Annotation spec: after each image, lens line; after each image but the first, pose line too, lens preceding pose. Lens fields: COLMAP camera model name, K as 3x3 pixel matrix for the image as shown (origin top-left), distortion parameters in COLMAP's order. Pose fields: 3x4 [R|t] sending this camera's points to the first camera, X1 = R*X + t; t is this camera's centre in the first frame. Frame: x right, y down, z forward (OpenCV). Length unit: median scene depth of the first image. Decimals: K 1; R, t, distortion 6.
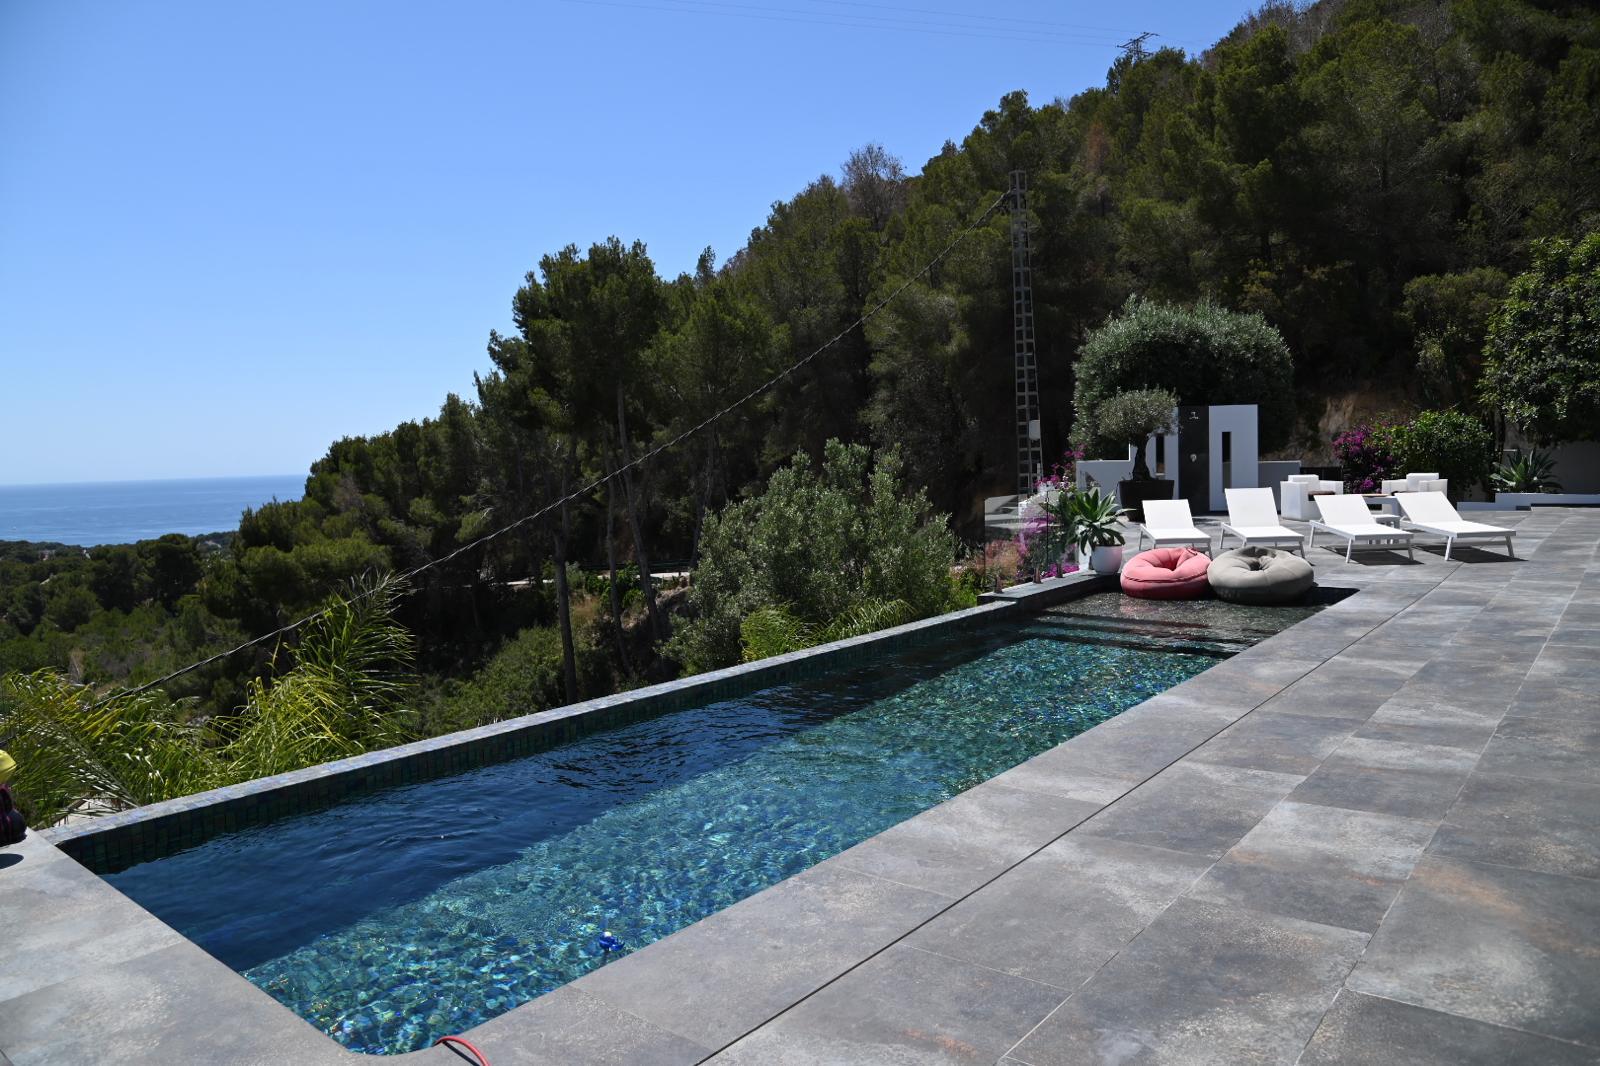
lens RADIAL K [[1107.3, 0, 791.6], [0, 1107.3, 529.6], [0, 0, 1]] dist [-0.119452, 0.076448]
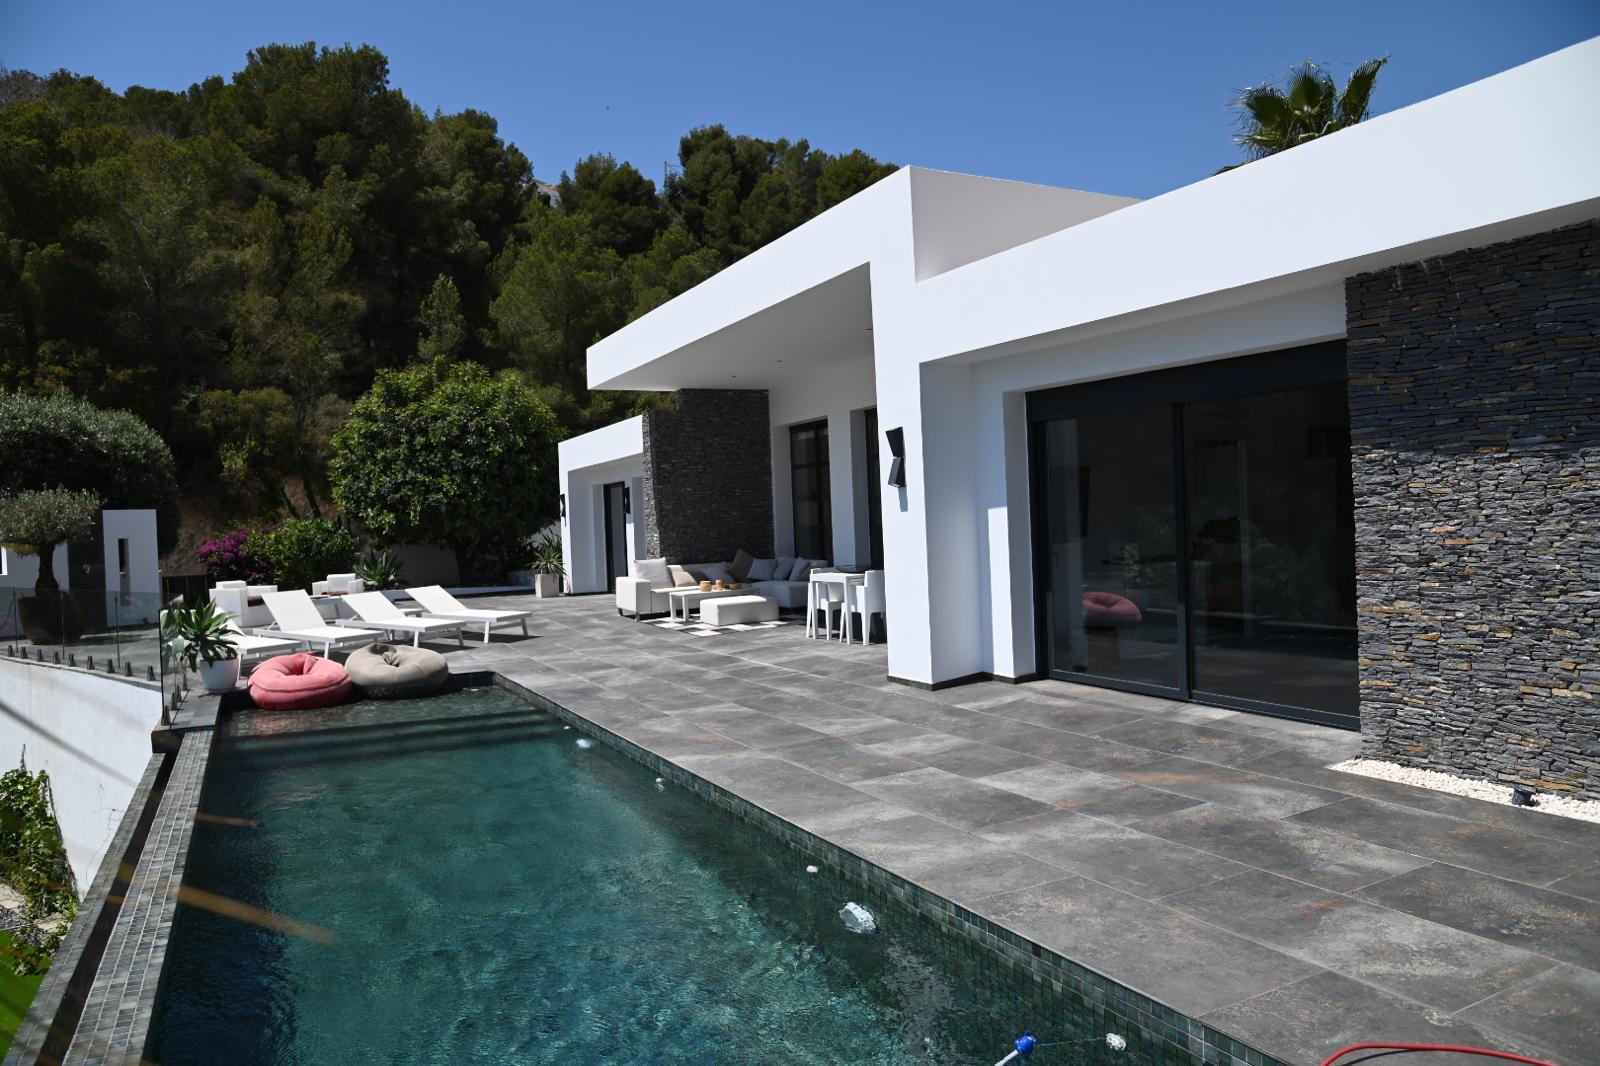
lens RADIAL K [[1107.3, 0, 791.6], [0, 1107.3, 529.6], [0, 0, 1]] dist [-0.119452, 0.076448]
pose [[0.395891, 0.008504, 0.918258, -0.214329], [0.091881, 0.994572, -0.048824, -0.002824], [-0.913689, 0.103700, 0.392961, 0.152602]]
